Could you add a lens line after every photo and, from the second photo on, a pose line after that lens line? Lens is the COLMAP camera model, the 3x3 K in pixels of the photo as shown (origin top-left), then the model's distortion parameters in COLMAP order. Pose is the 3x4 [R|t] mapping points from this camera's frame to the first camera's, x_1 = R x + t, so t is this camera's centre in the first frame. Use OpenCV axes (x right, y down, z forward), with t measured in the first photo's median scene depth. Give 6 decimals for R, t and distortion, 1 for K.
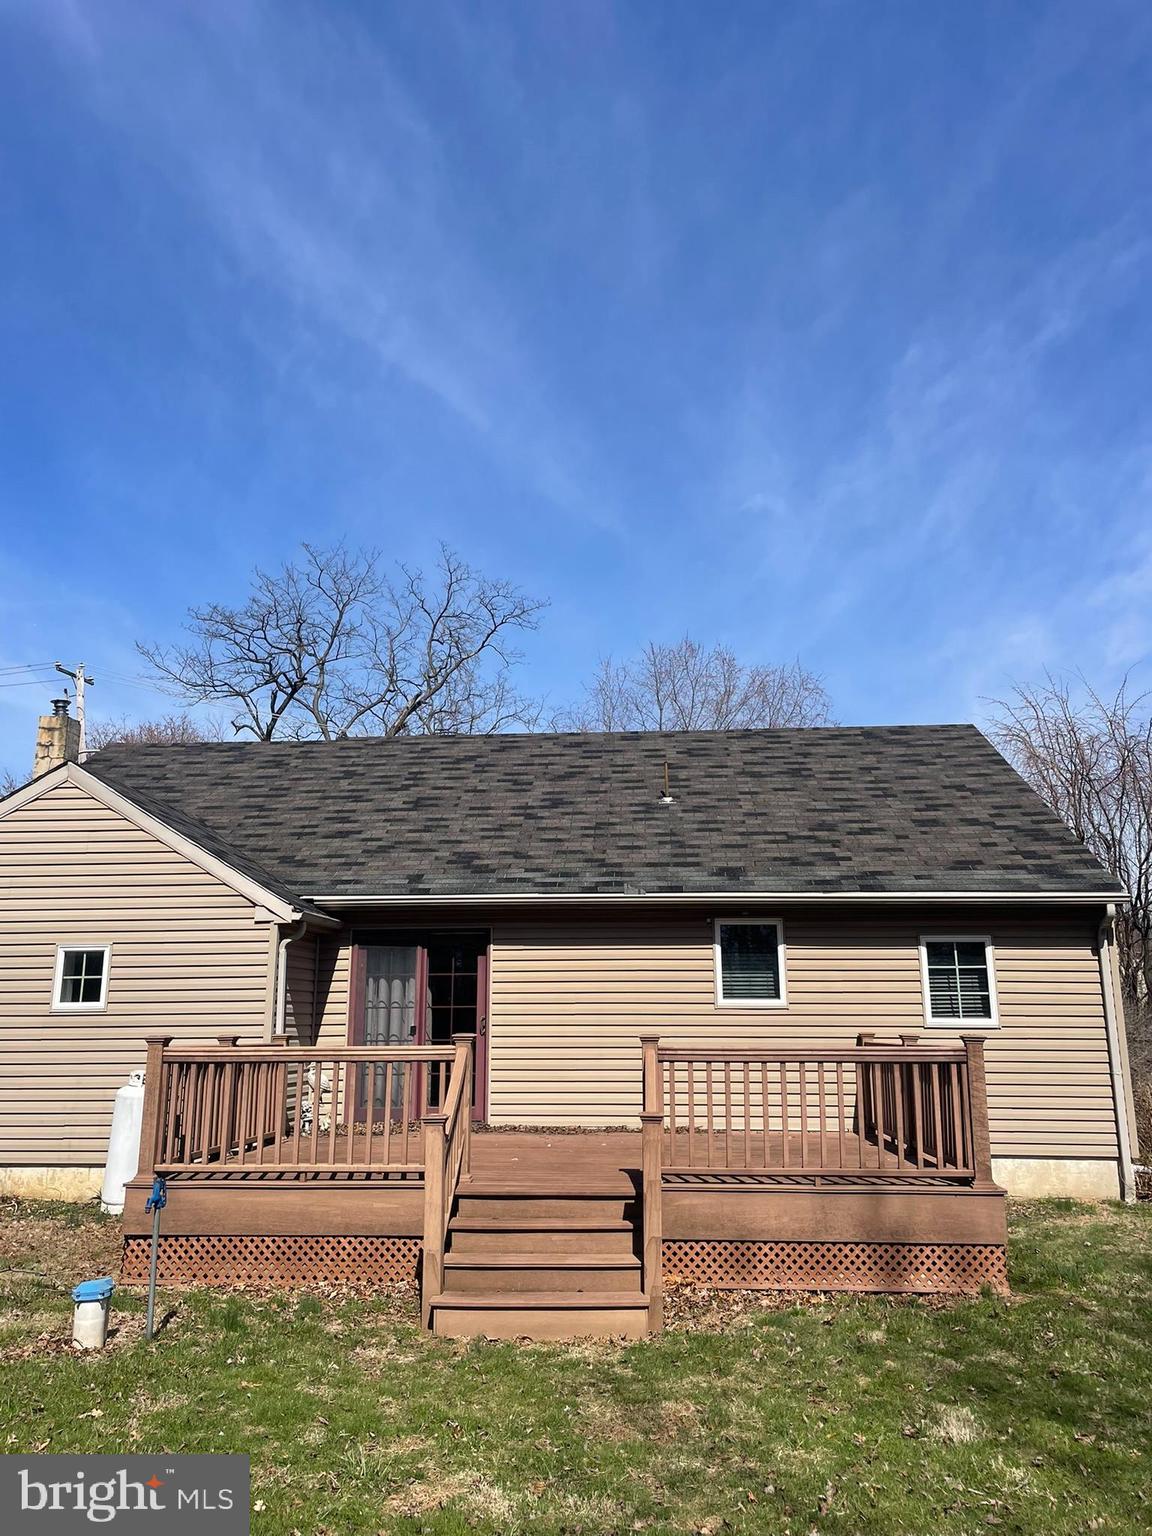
lens RADIAL K [[1157.7, 0, 570.3], [0, 1157.7, 764.5], [0, 0, 1]] dist [0.066487, -0.068793]
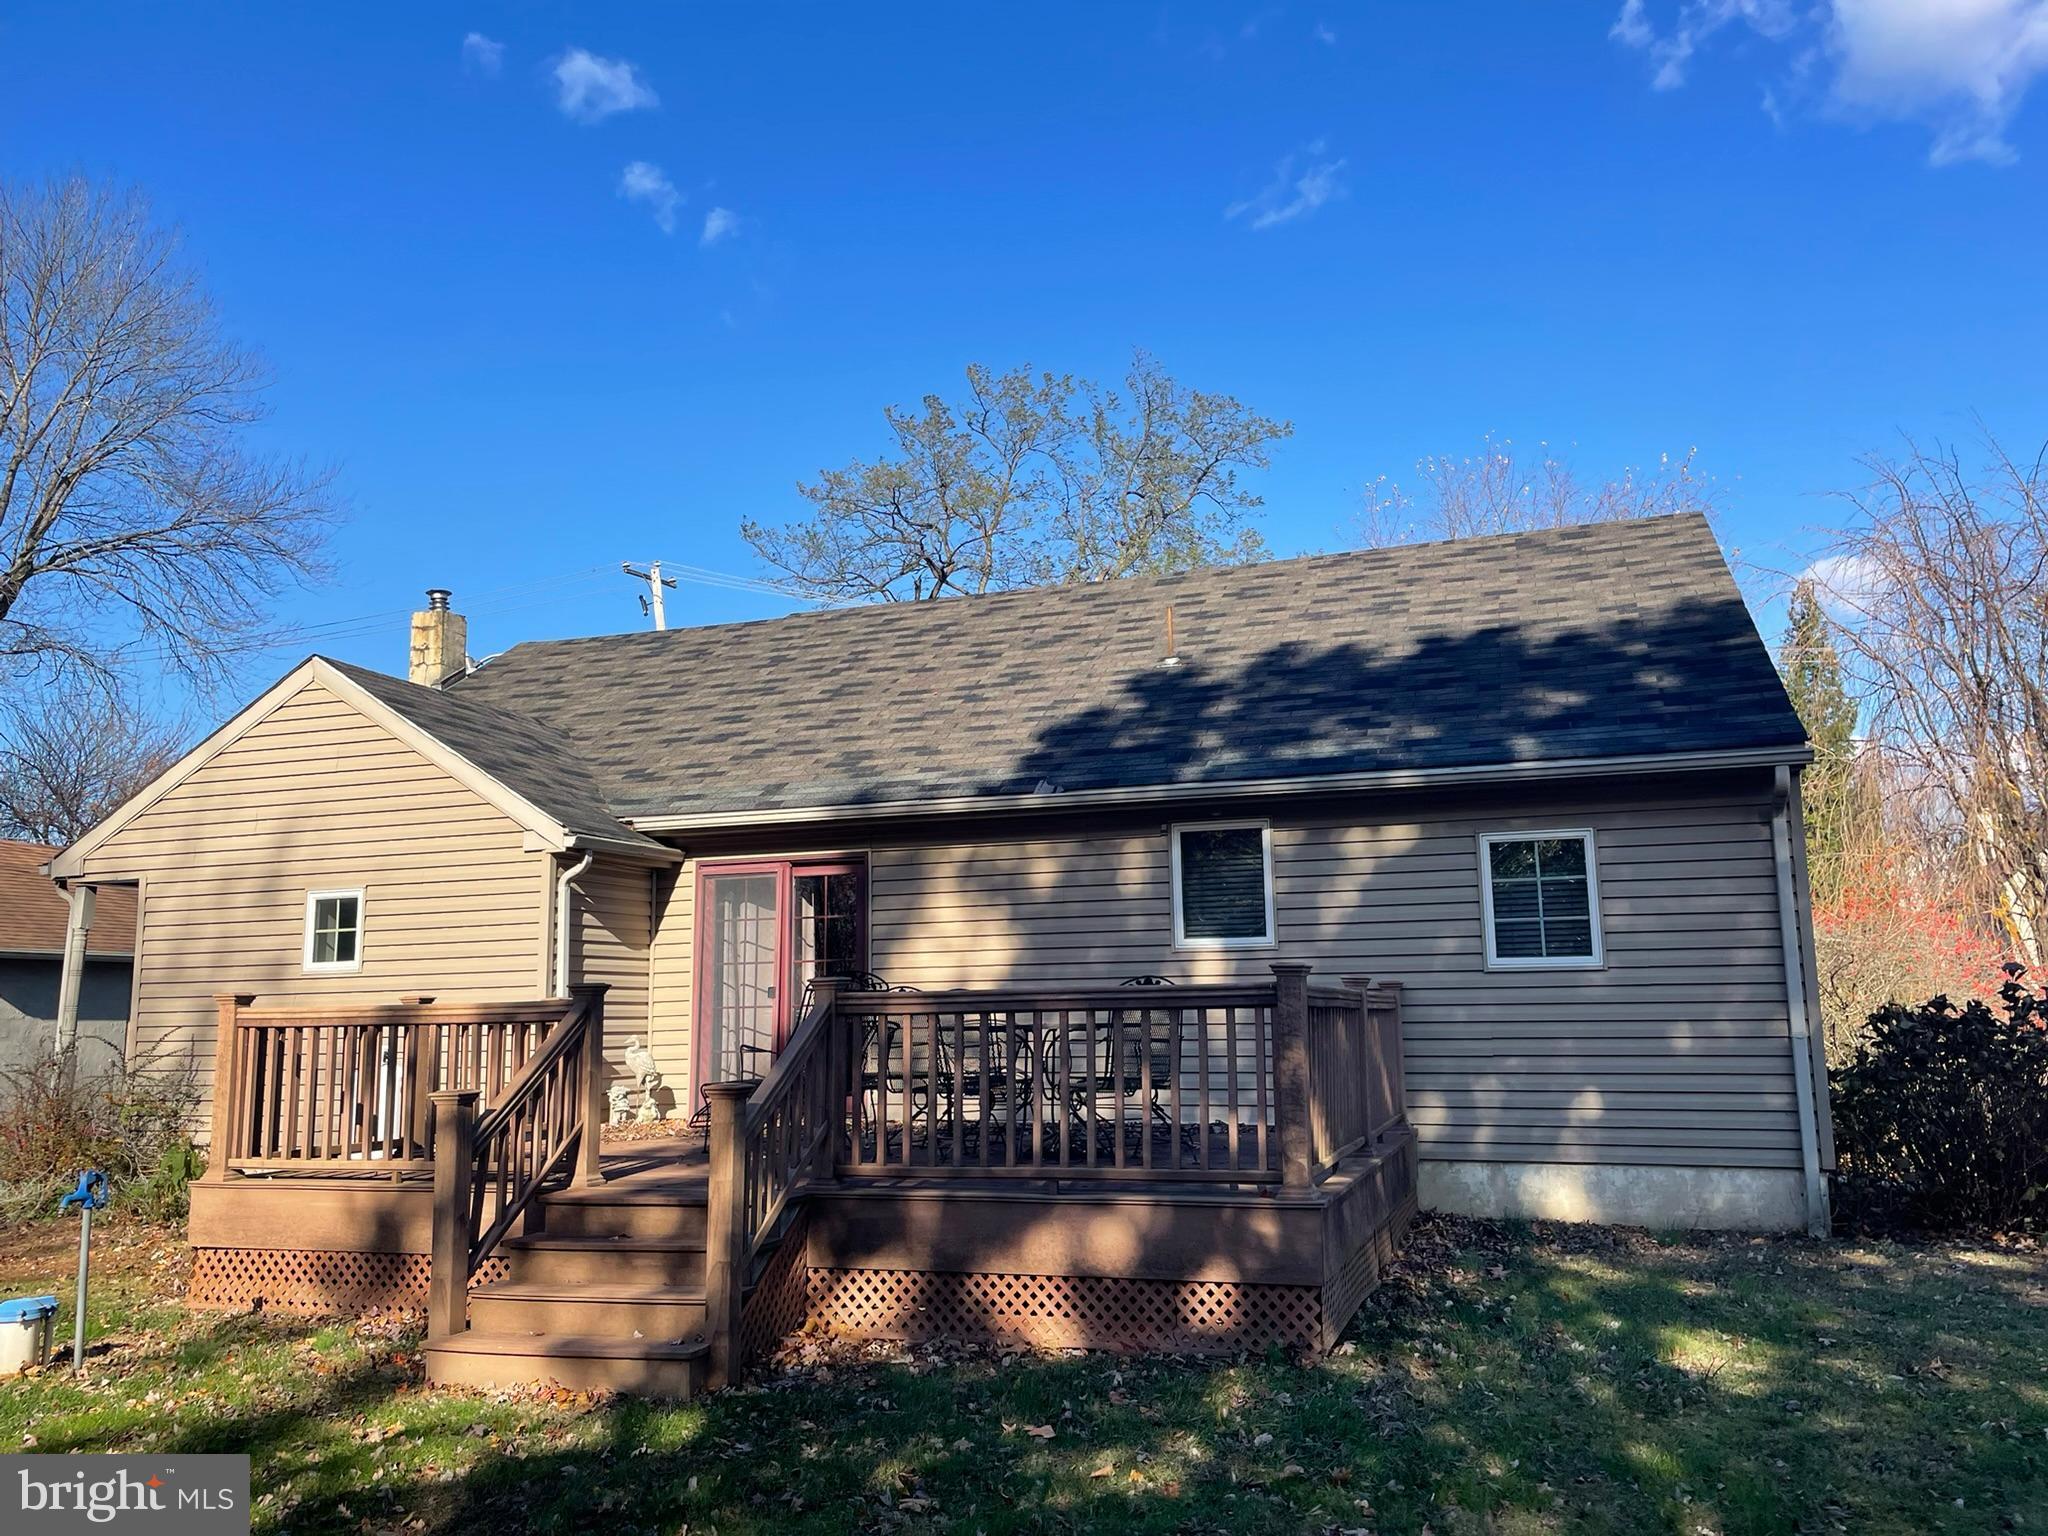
lens RADIAL K [[1543.6, 0, 1026.0], [0, 1543.6, 776.4], [0, 0, 1]] dist [0.066487, -0.068793]
pose [[0.966674, -0.053402, -0.250379, 0.262278], [0.070226, 0.995800, 0.058744, 0.044676], [0.246190, -0.074369, 0.966364, 0.102152]]
